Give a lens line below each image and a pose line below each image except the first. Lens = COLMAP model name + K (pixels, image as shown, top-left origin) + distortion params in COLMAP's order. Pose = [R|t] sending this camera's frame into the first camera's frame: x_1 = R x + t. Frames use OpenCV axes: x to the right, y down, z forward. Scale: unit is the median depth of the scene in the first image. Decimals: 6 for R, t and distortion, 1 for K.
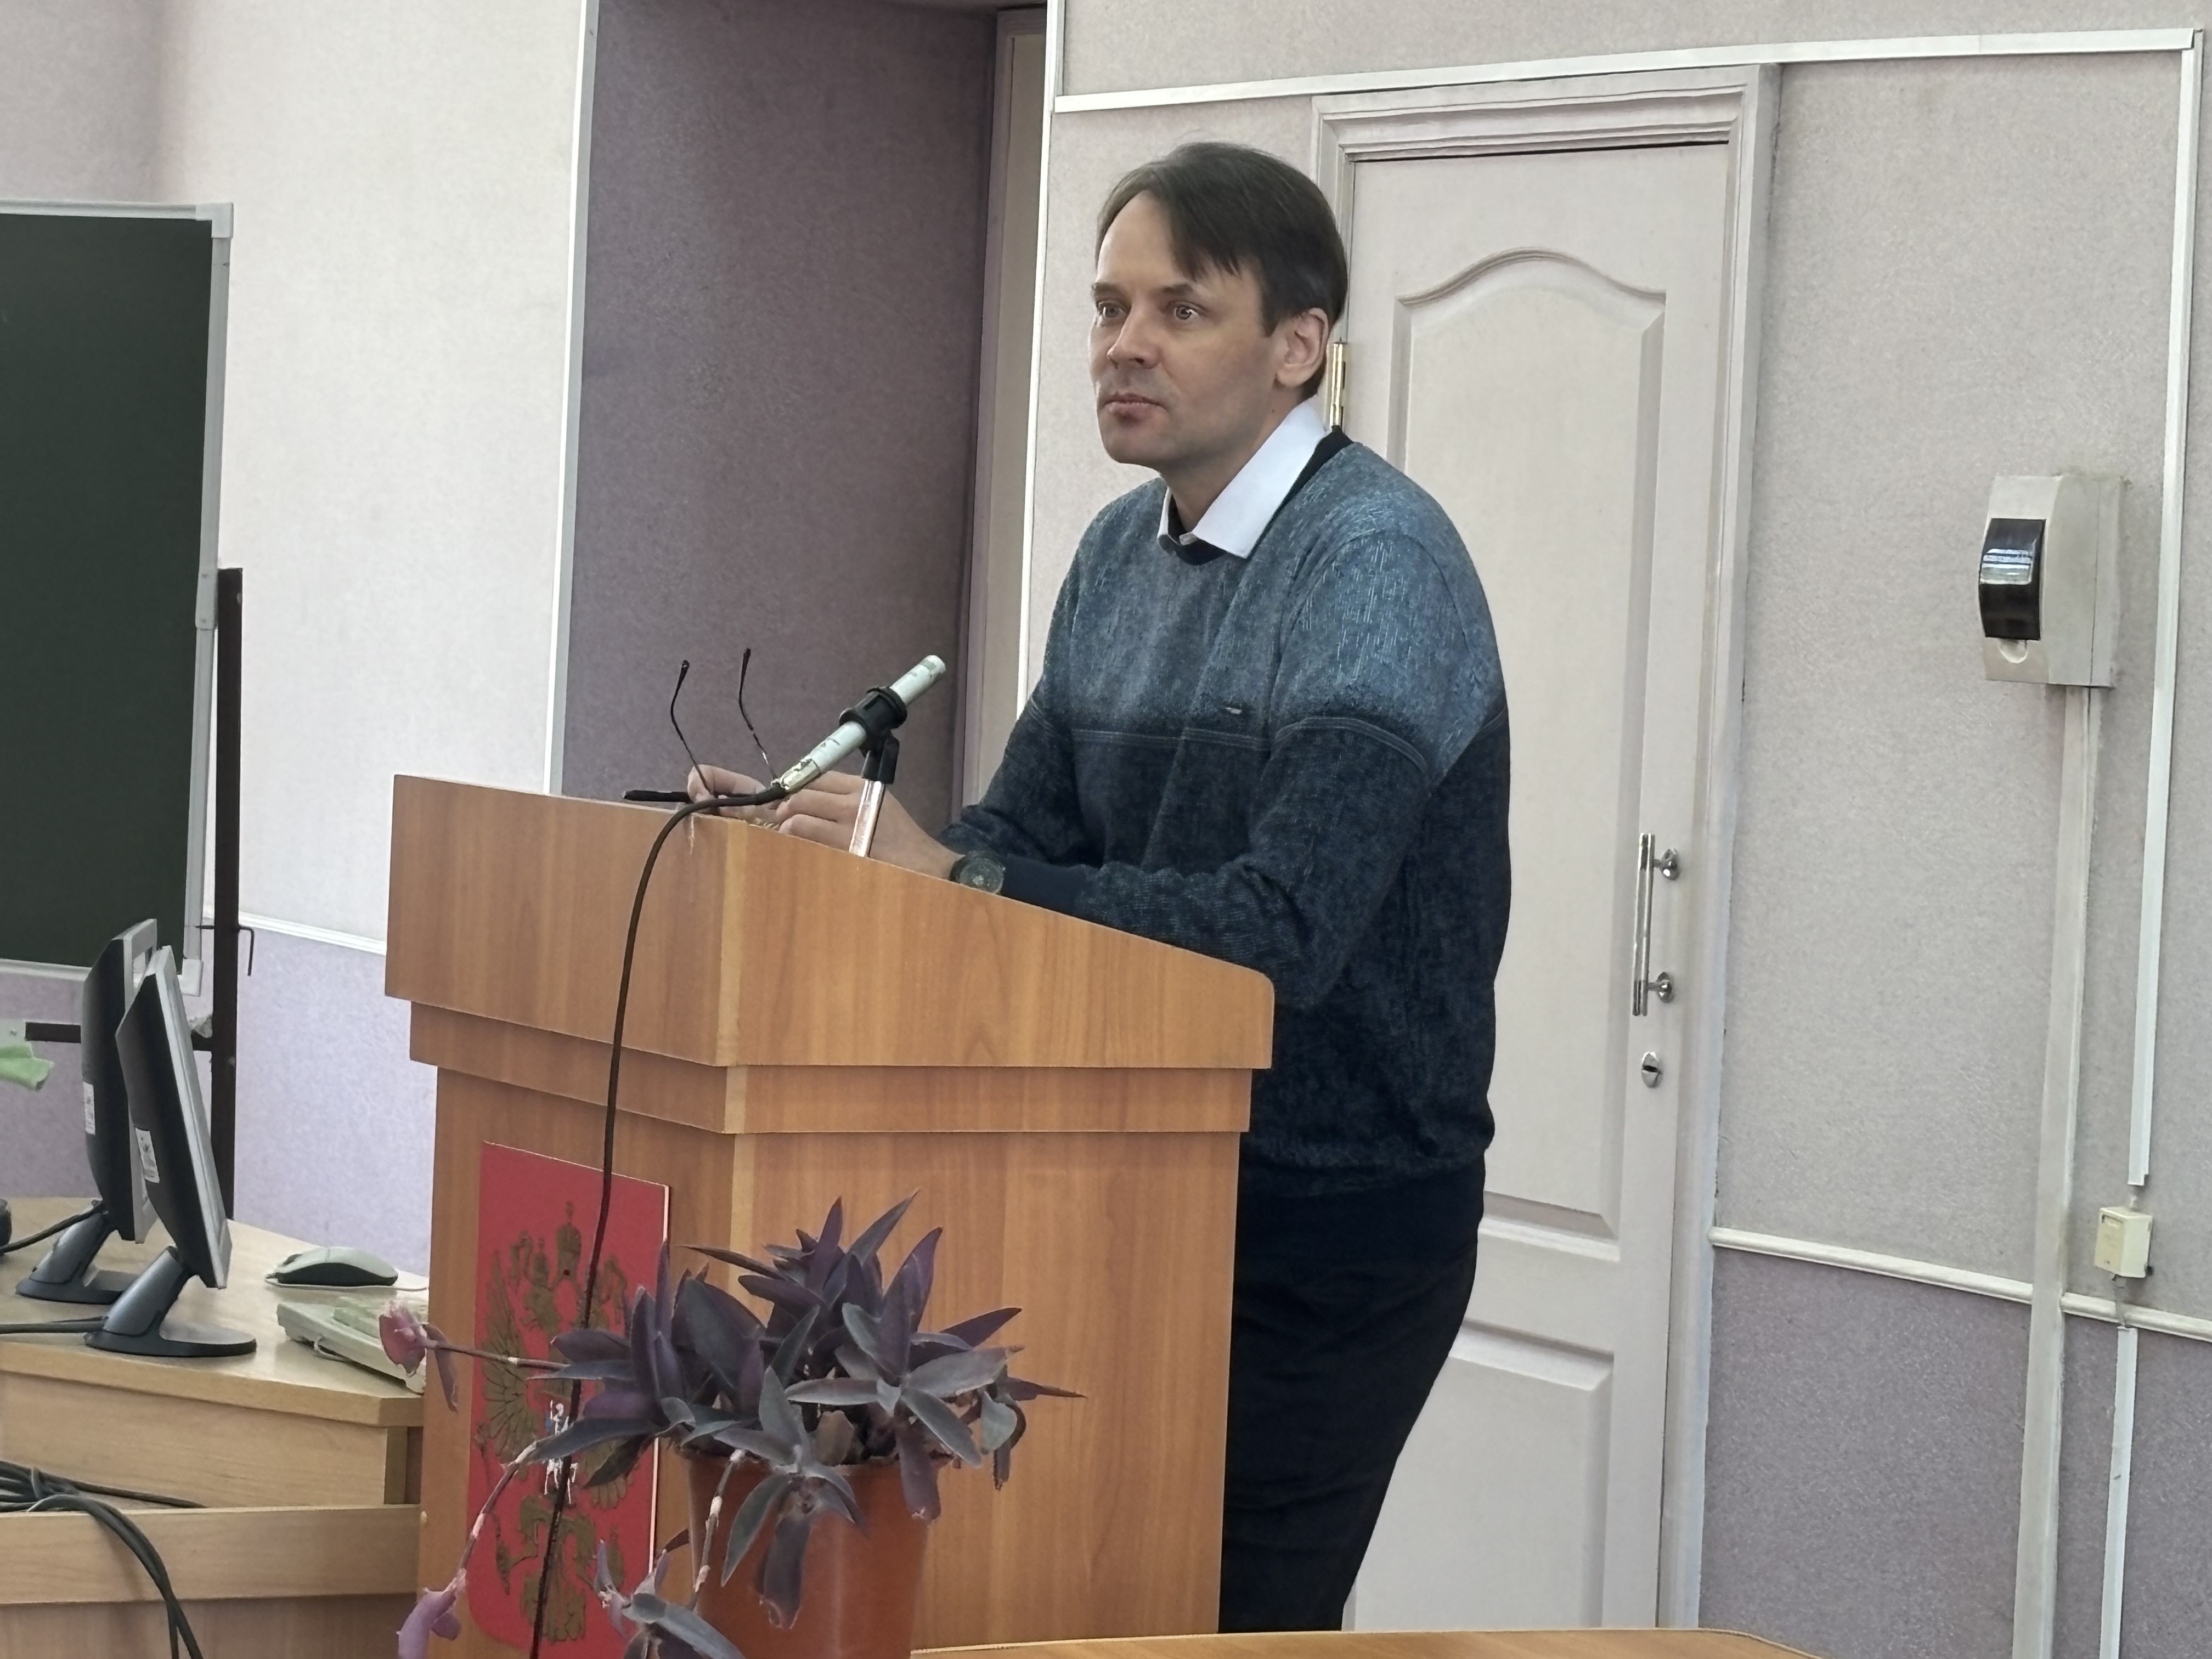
lens RADIAL K [[7209.8, 0, 1105.6], [0, 7209.8, 786.6], [0, 0, 1]] dist [0.137410, 1.025636]
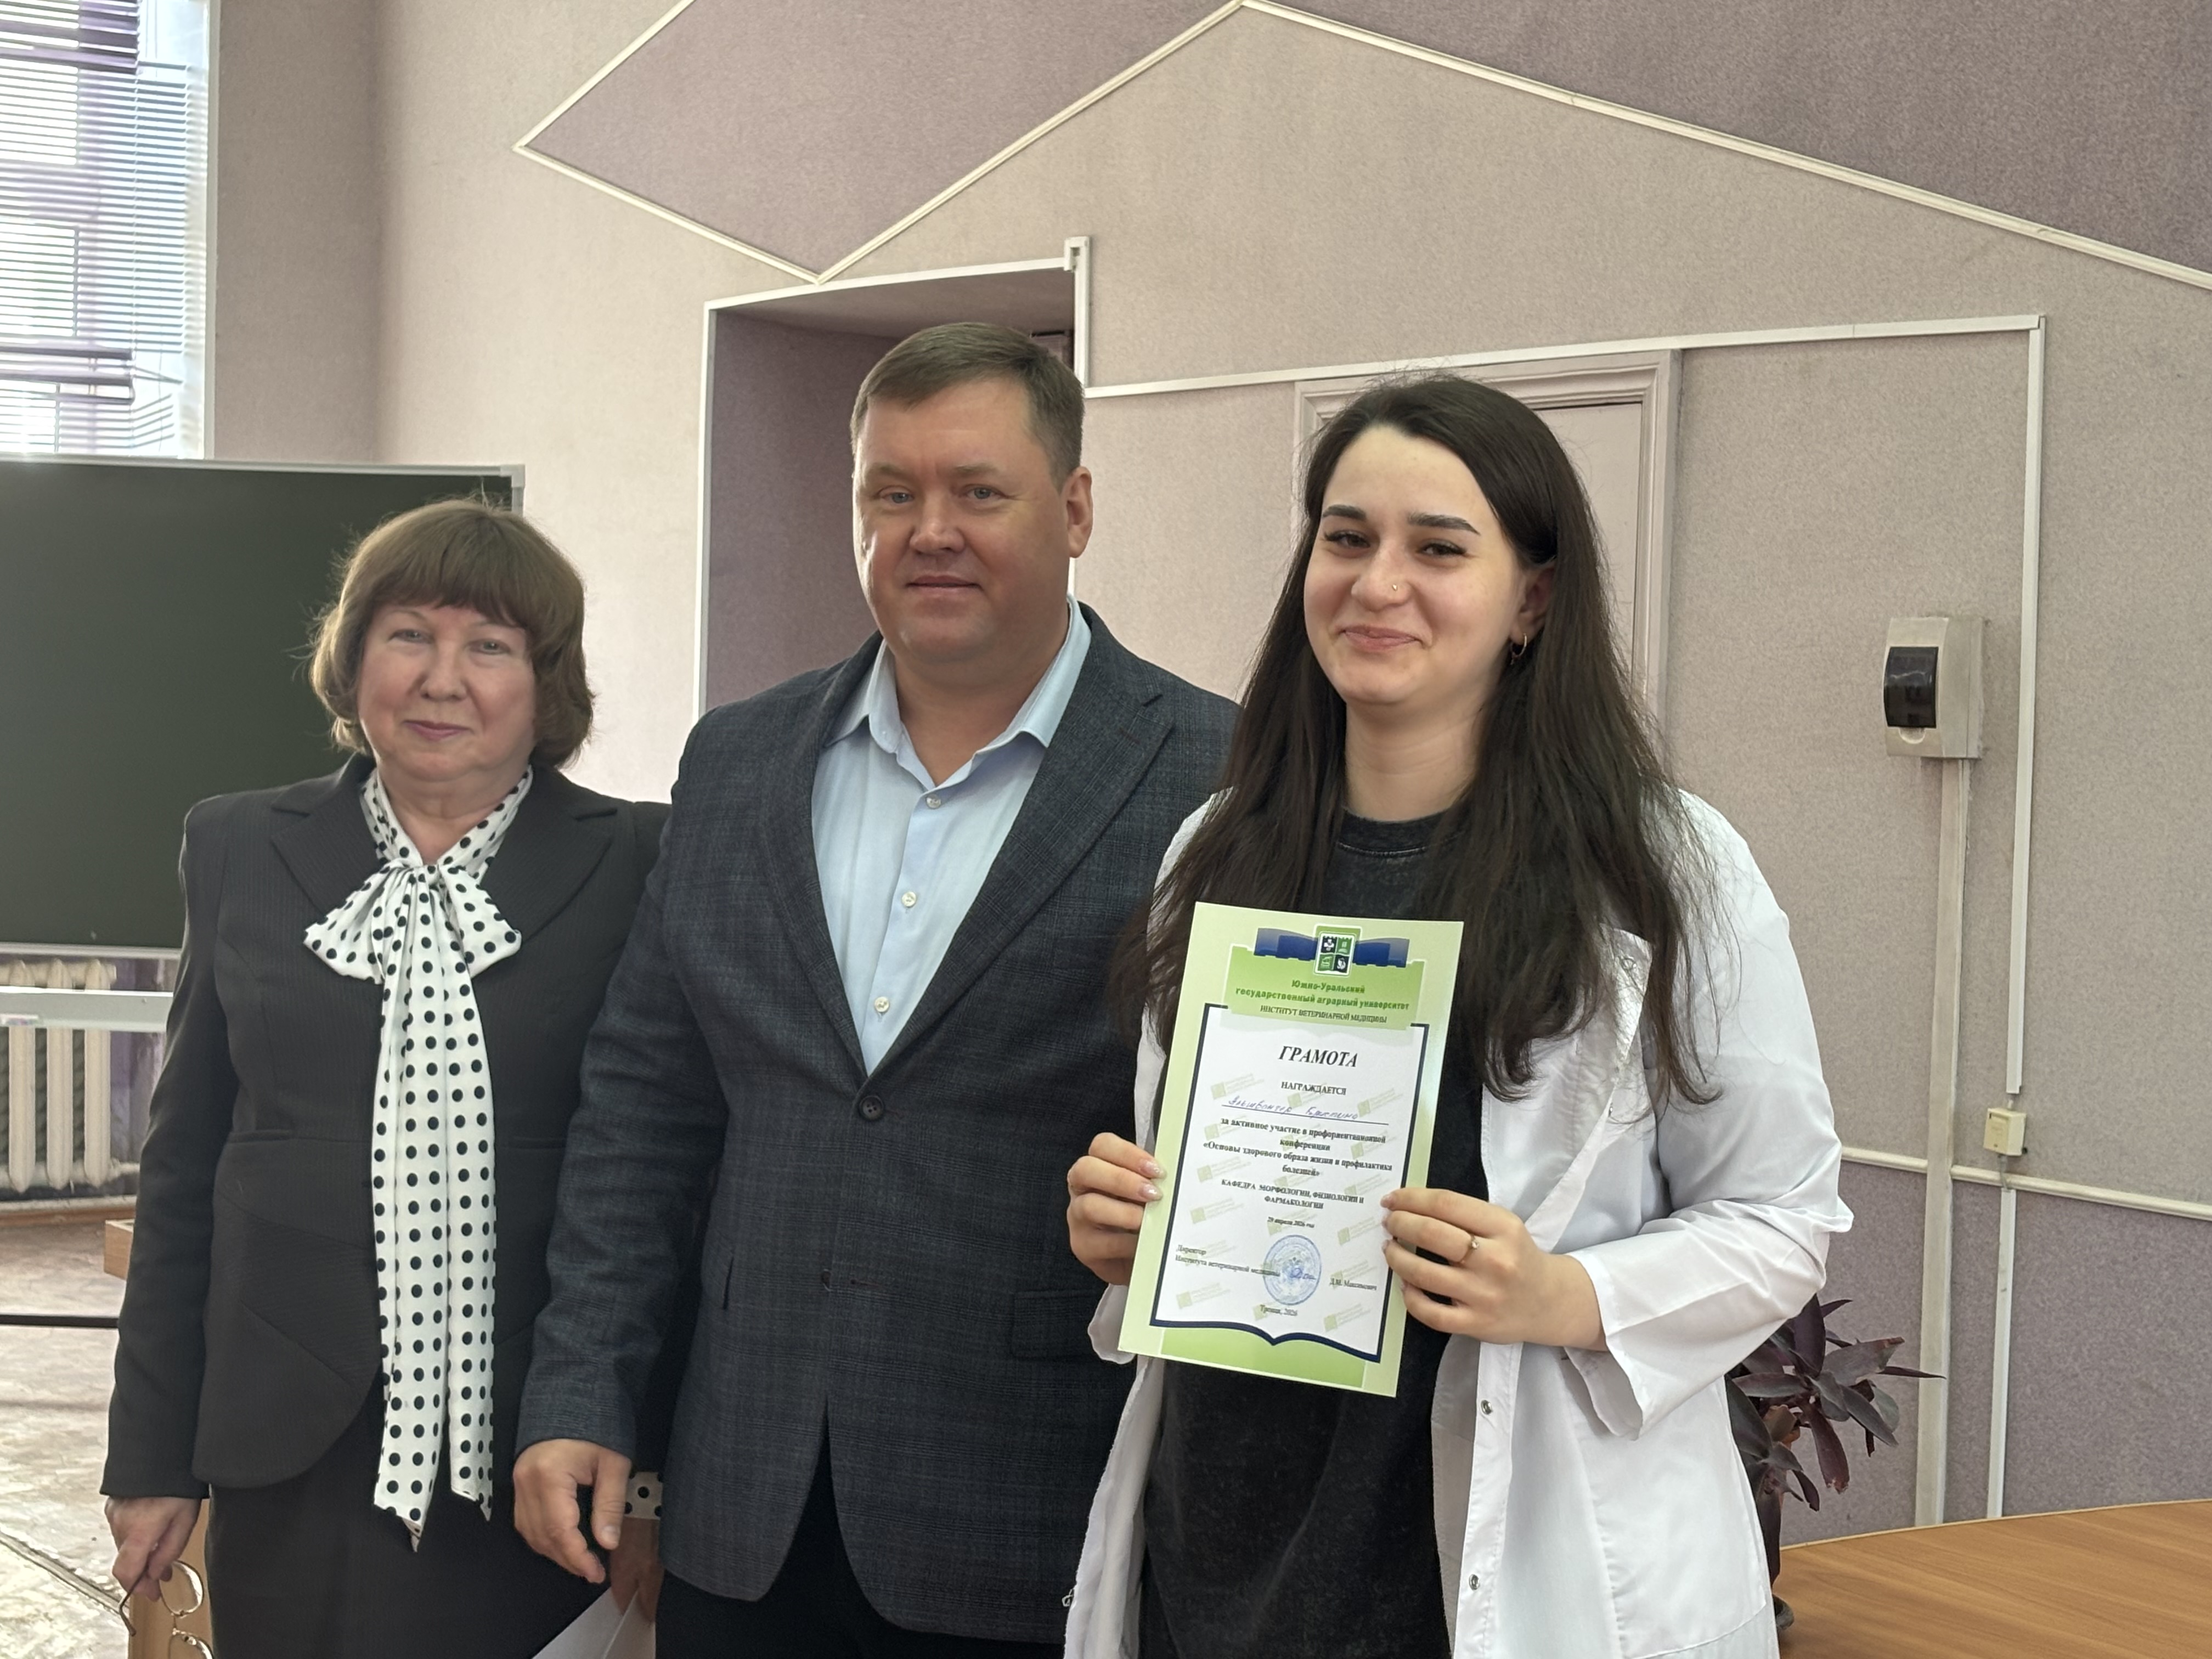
lens RADIAL K [[3791.7, 0, 1107.0], [0, 3791.7, 790.1], [0, 0, 1]] dist [0.242477, -1.057332]
pose [[0.990439, -0.023577, 0.135919, -0.145252], [0.023865, 0.999715, -0.000491, -0.011074], [-0.135869, 0.003730, 0.990720, 0.241223]]
